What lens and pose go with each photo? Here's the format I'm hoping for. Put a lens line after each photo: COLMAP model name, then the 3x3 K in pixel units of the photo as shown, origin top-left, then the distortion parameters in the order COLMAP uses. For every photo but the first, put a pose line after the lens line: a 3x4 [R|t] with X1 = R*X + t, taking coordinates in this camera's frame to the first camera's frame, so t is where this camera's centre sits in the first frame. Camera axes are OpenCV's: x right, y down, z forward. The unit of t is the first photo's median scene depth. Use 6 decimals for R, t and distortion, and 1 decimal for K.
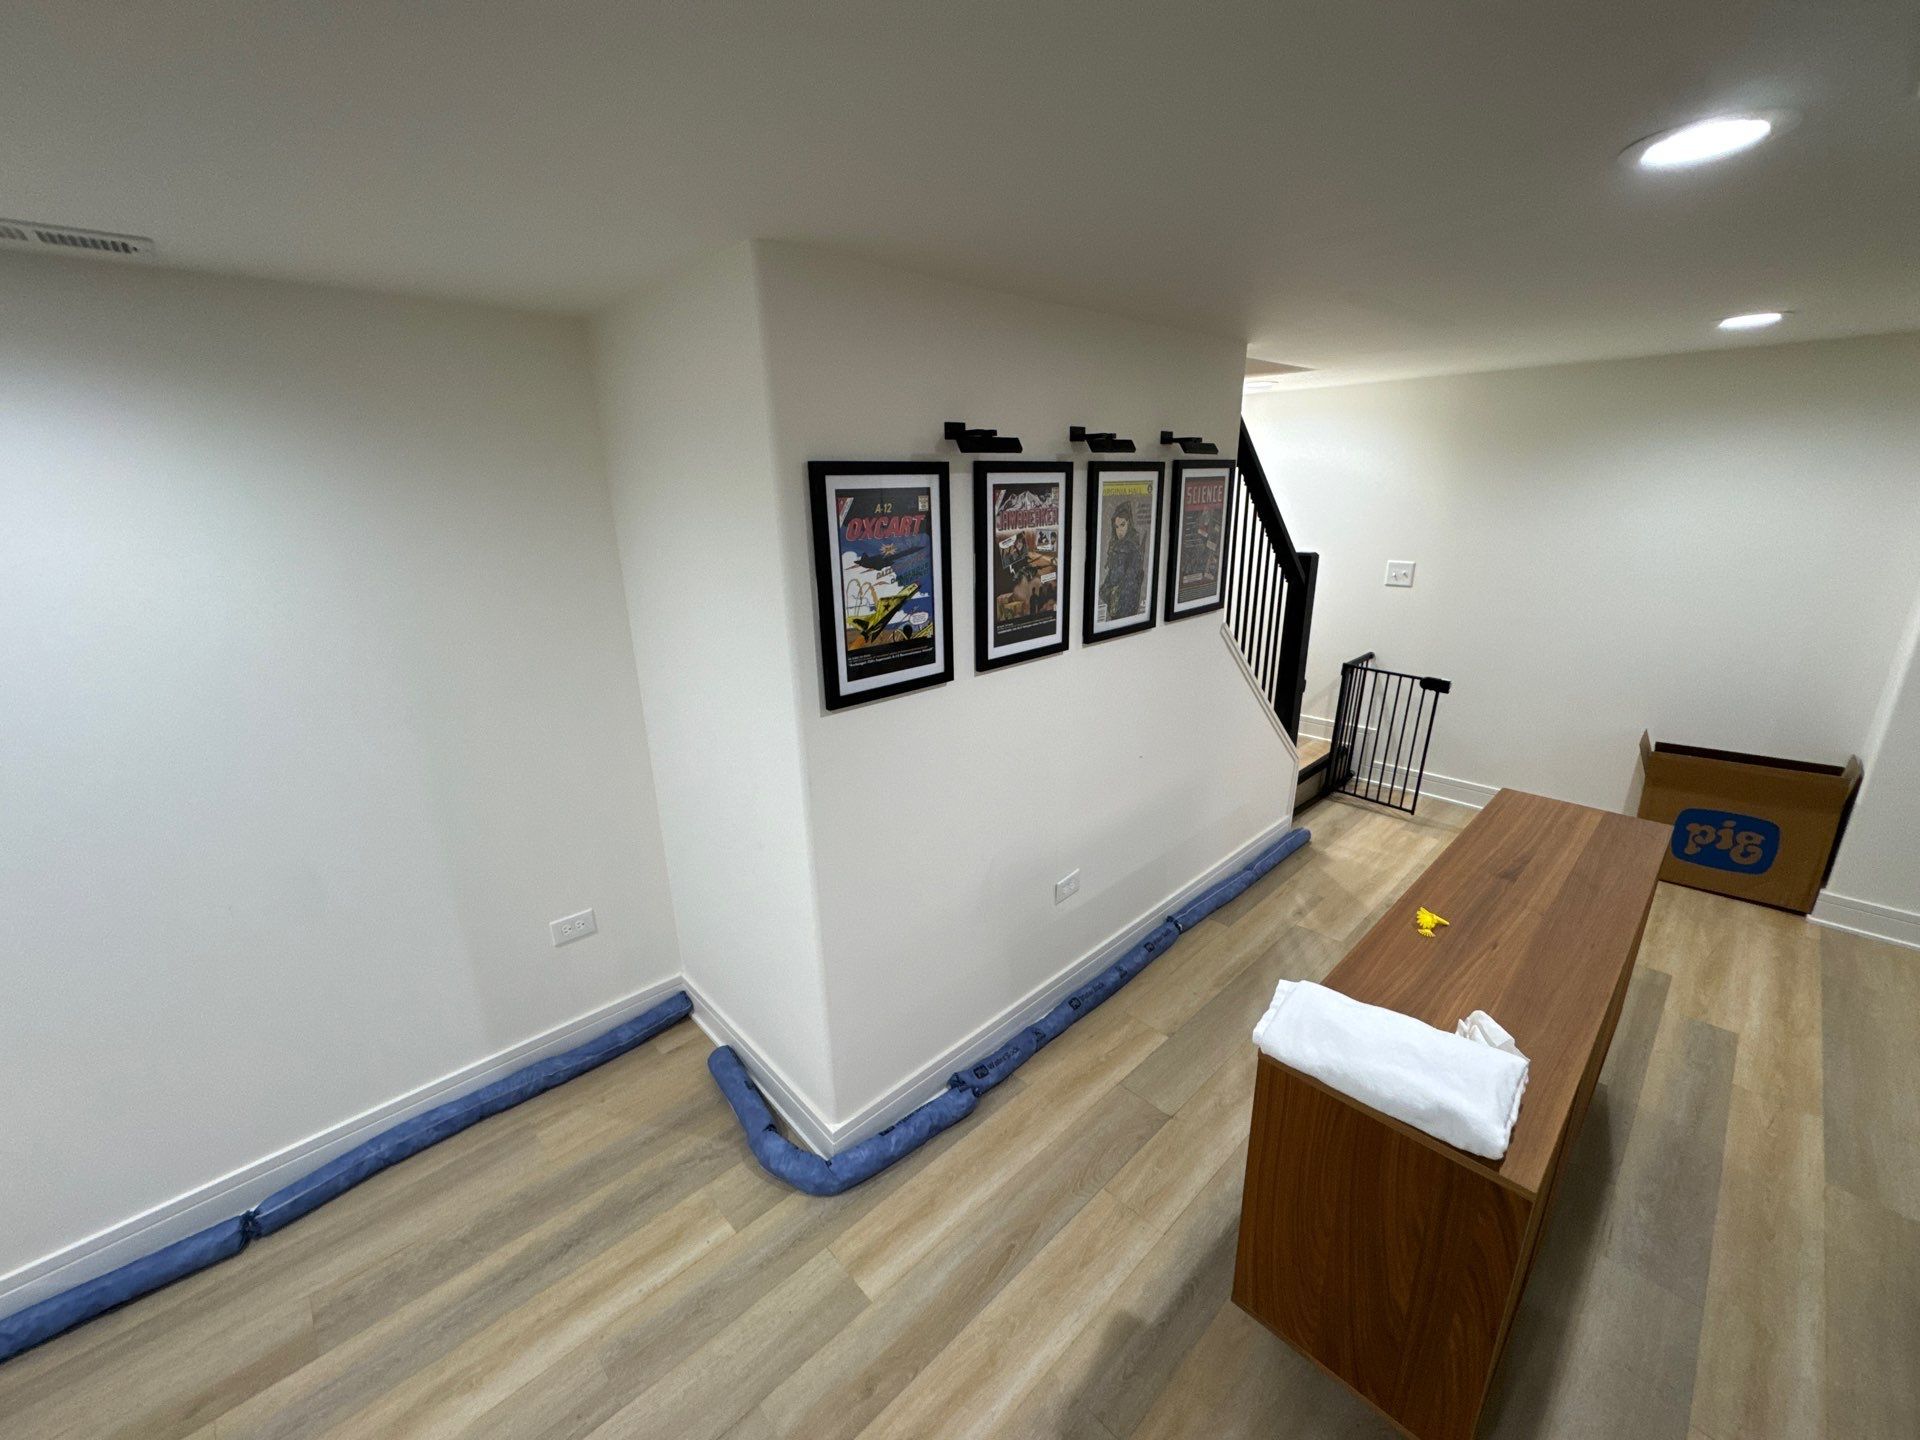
lens RADIAL K [[765.2, 0, 957.6], [0, 765.2, 725.2], [0, 0, 1]] dist [-0.002593, 0.000081]
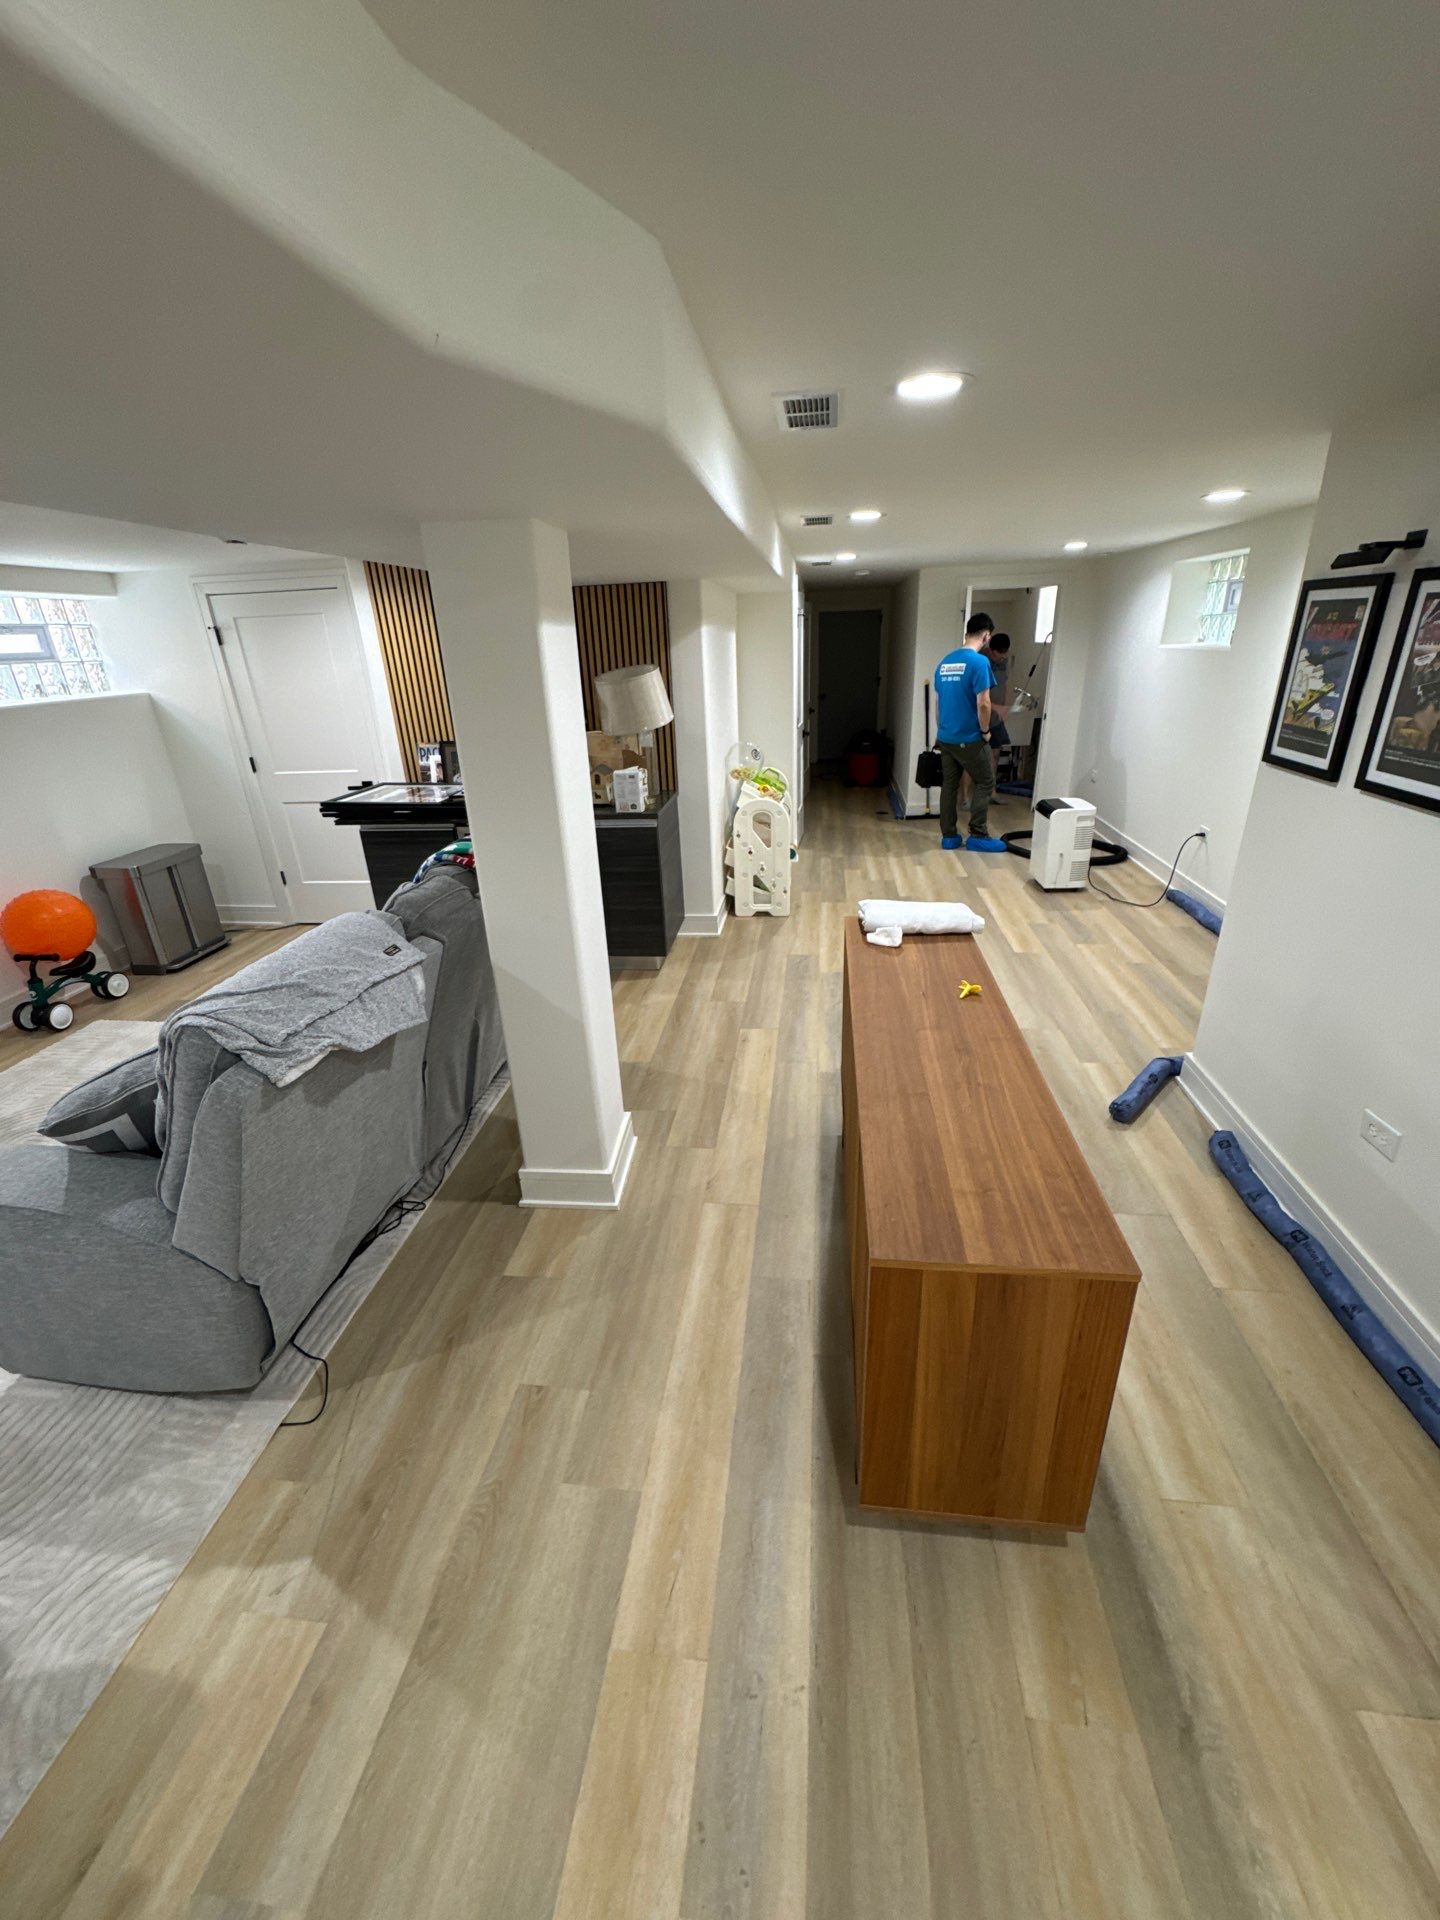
lens RADIAL K [[768.0, 0, 722.8], [0, 768.0, 958.6], [0, 0, 1]] dist [-0.003591, -0.000217]
pose [[-0.766717, 0.297088, -0.569108, 1.269427], [-0.139236, 0.788429, 0.599161, -0.368075], [0.626705, 0.538627, -0.563136, 1.119876]]
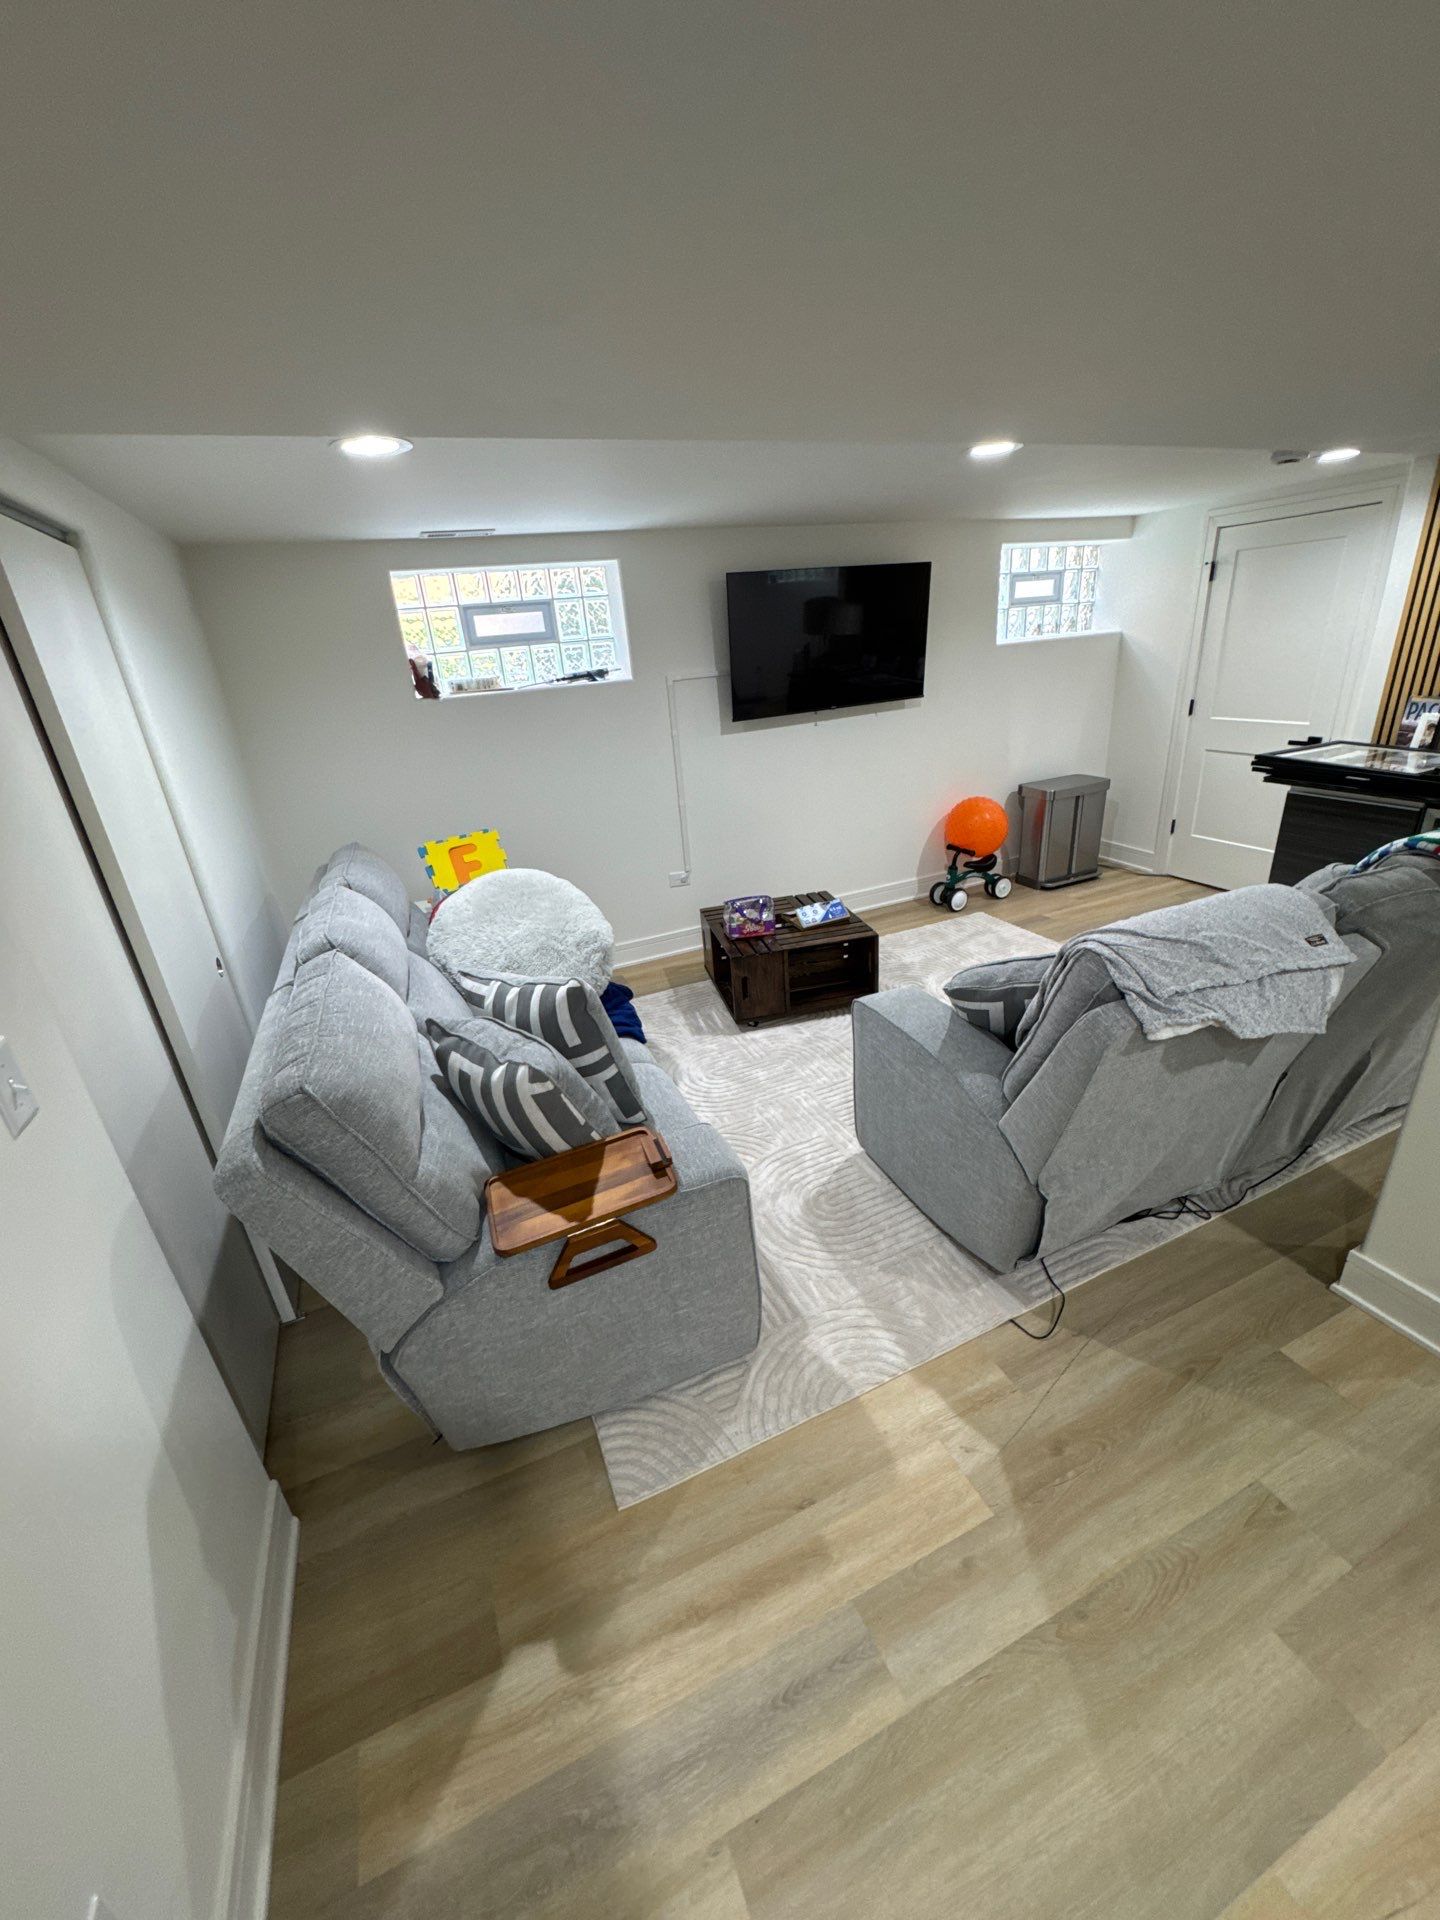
lens RADIAL K [[768.3, 0, 720.0], [0, 768.3, 960.0], [0, 0, 1]] dist [-0.003394, -0.000207]
pose [[-0.935963, -0.044324, 0.349298, 1.340958], [0.196012, 0.758517, 0.621475, -0.354002], [-0.292494, 0.650144, -0.701256, 1.080155]]
